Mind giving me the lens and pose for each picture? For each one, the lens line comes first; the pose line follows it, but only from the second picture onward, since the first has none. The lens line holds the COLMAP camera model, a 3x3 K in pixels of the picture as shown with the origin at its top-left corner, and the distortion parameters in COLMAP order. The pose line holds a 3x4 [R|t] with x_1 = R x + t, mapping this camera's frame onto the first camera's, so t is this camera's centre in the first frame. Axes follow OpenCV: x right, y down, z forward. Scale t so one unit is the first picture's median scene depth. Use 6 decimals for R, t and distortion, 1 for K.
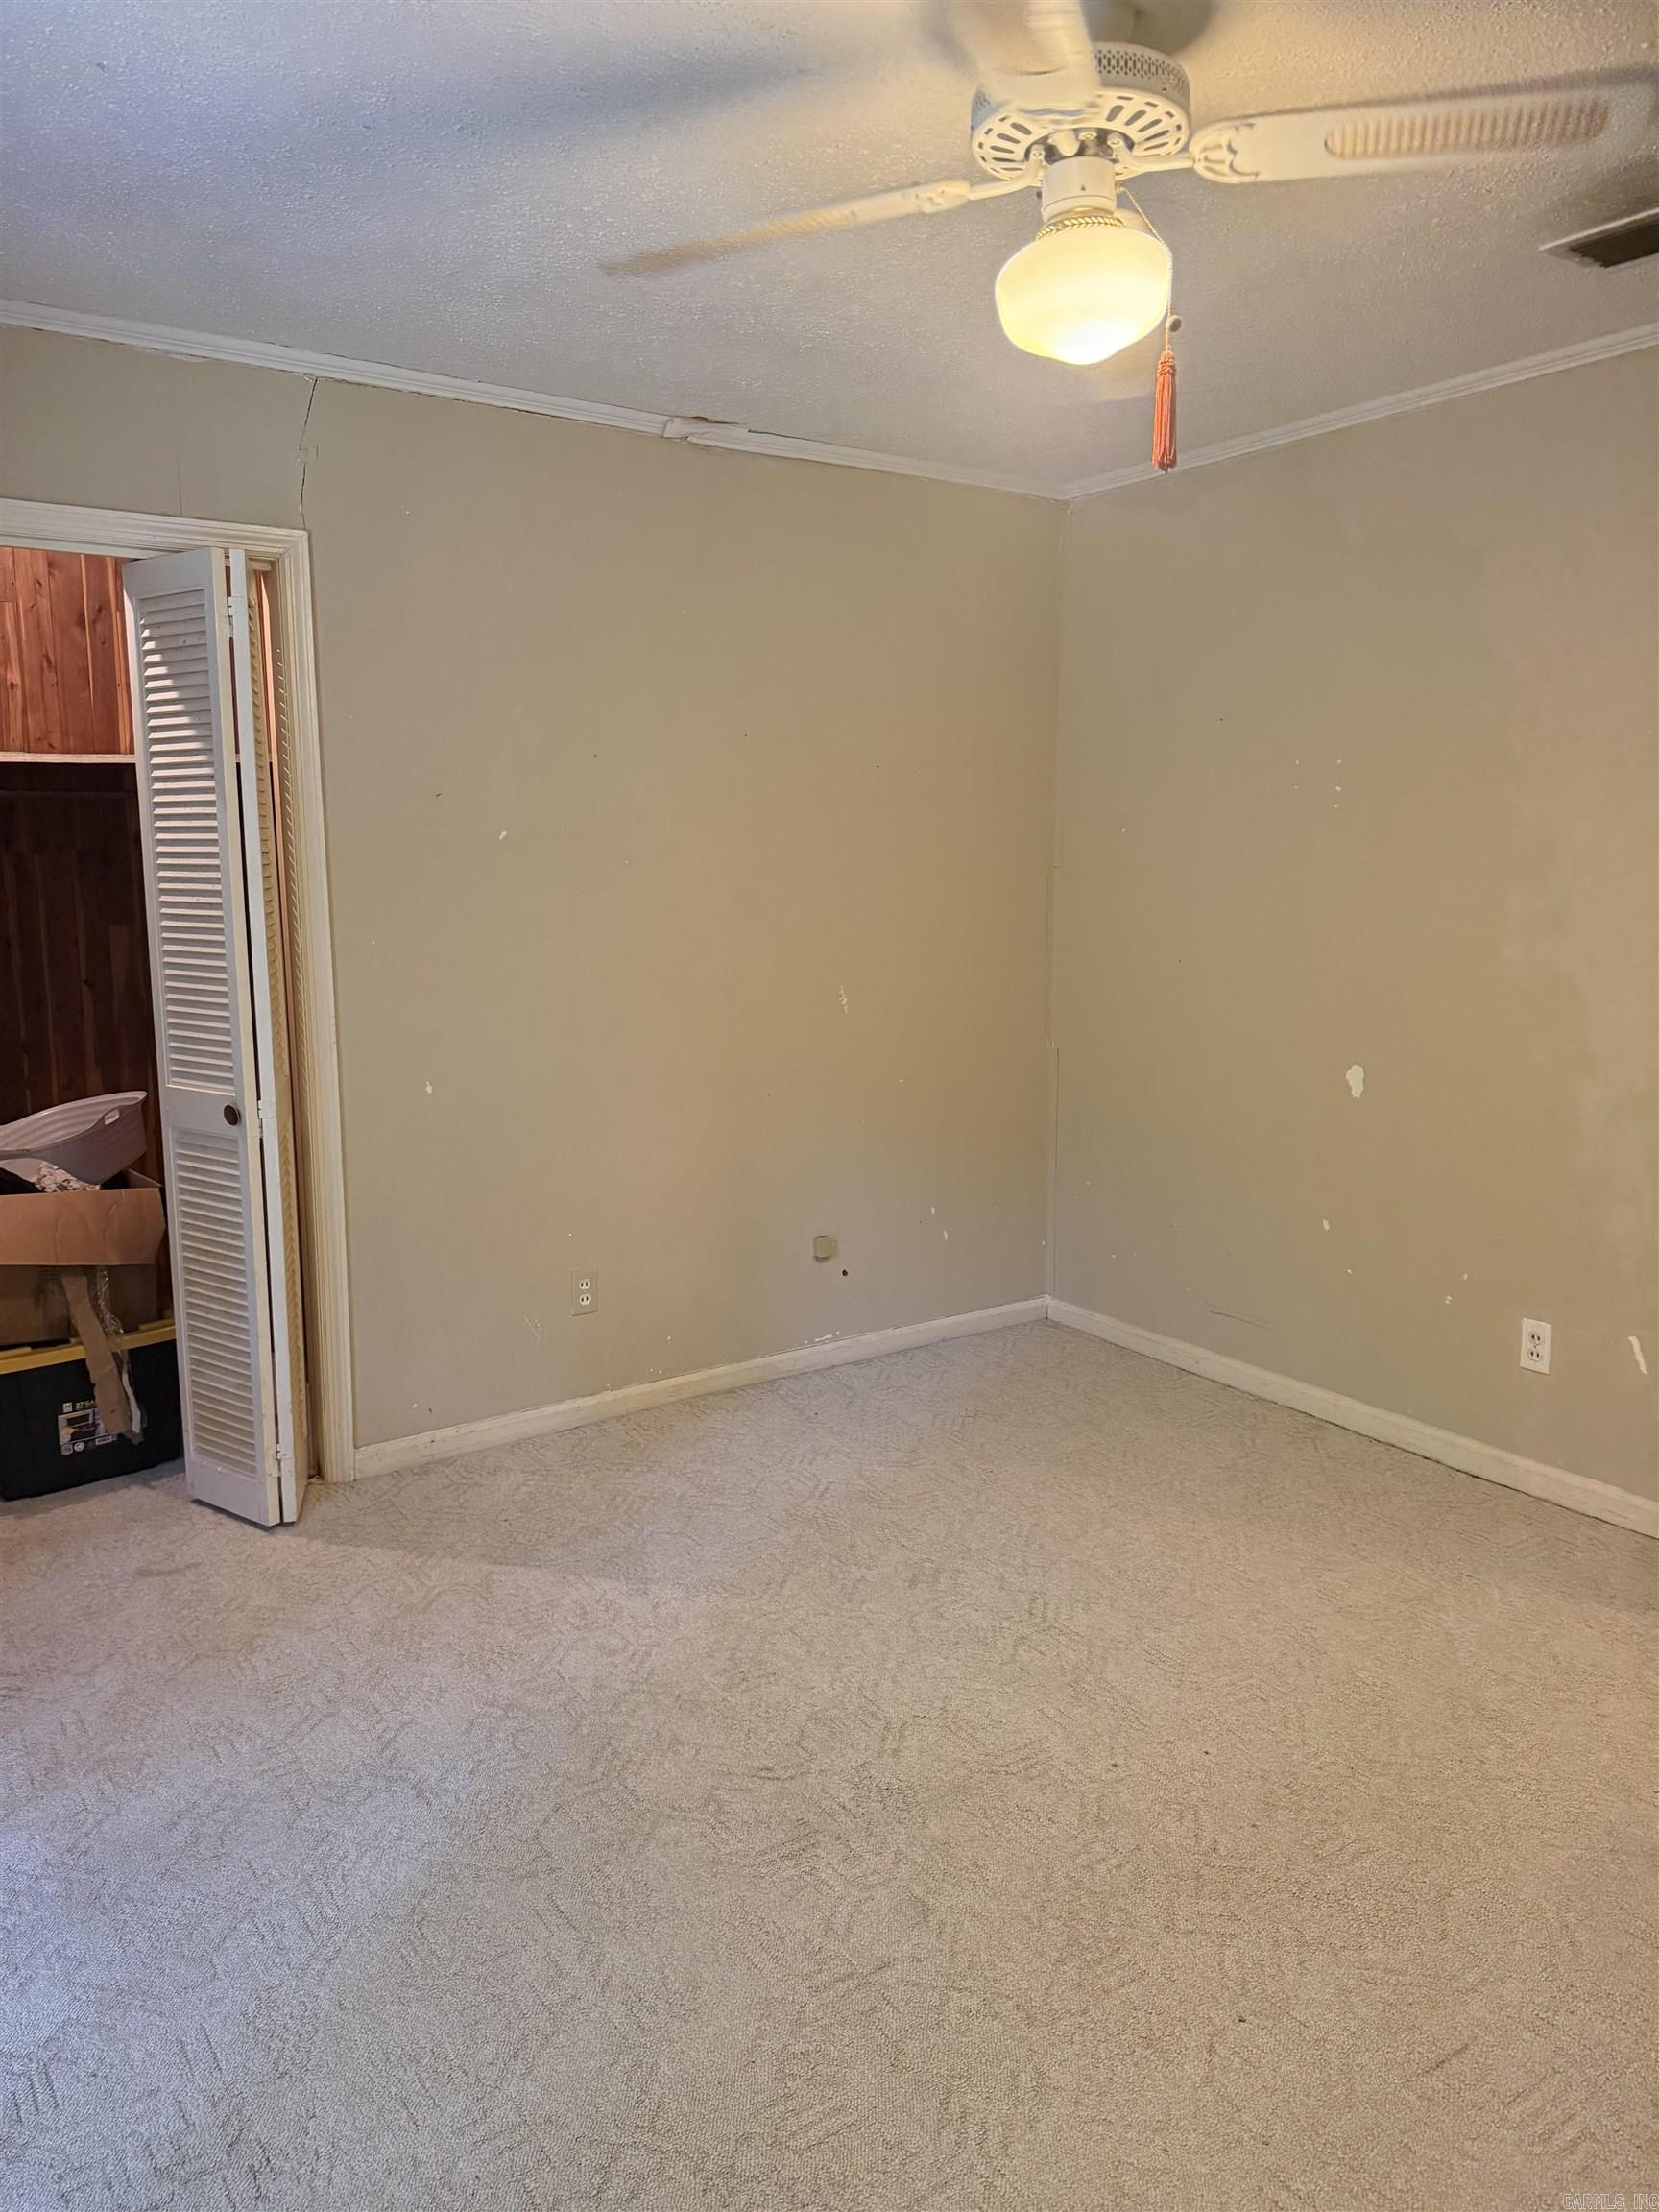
lens RADIAL K [[1540.7, 0, 823.2], [0, 1540.7, 1108.5], [0, 0, 1]] dist [0.011310, -0.025059]
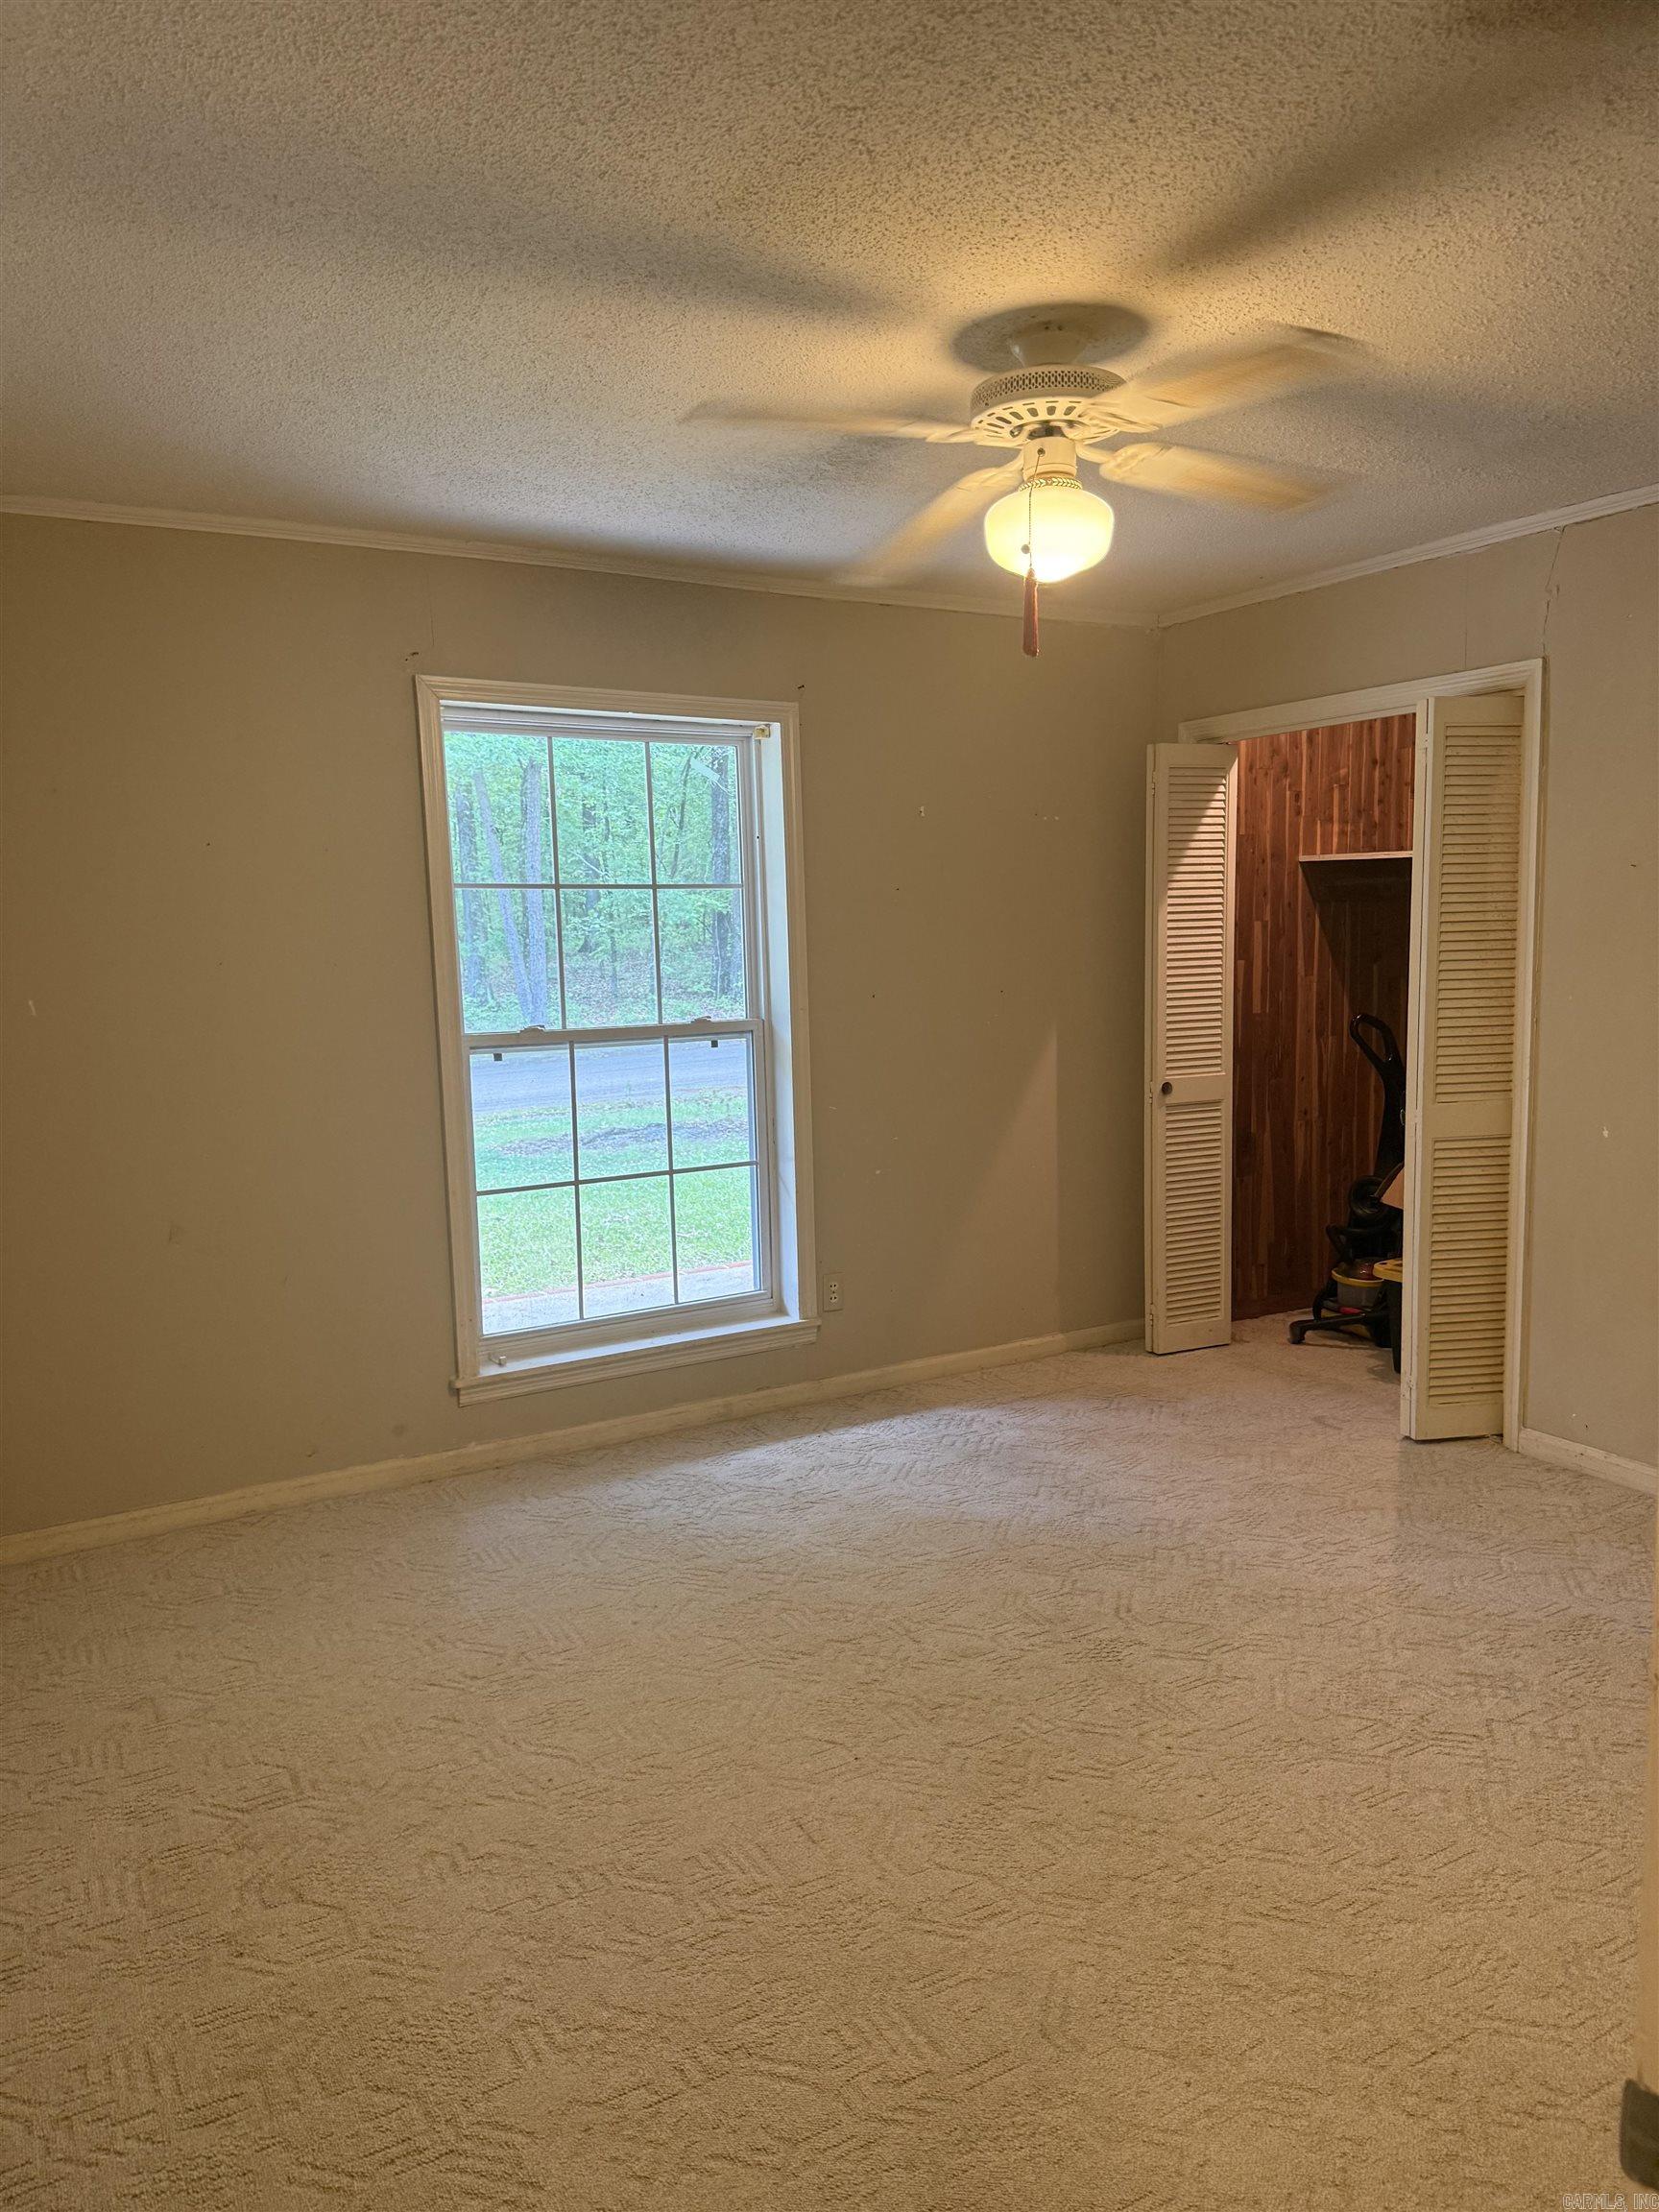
lens RADIAL K [[1540.7, 0, 835.0], [0, 1540.7, 1107.9], [0, 0, 1]] dist [0.011310, -0.025059]
pose [[-0.083337, 0.123473, -0.988842, 0.989085], [-0.141669, 0.980748, 0.134402, -0.113779], [0.986400, 0.151289, -0.064240, 0.601746]]
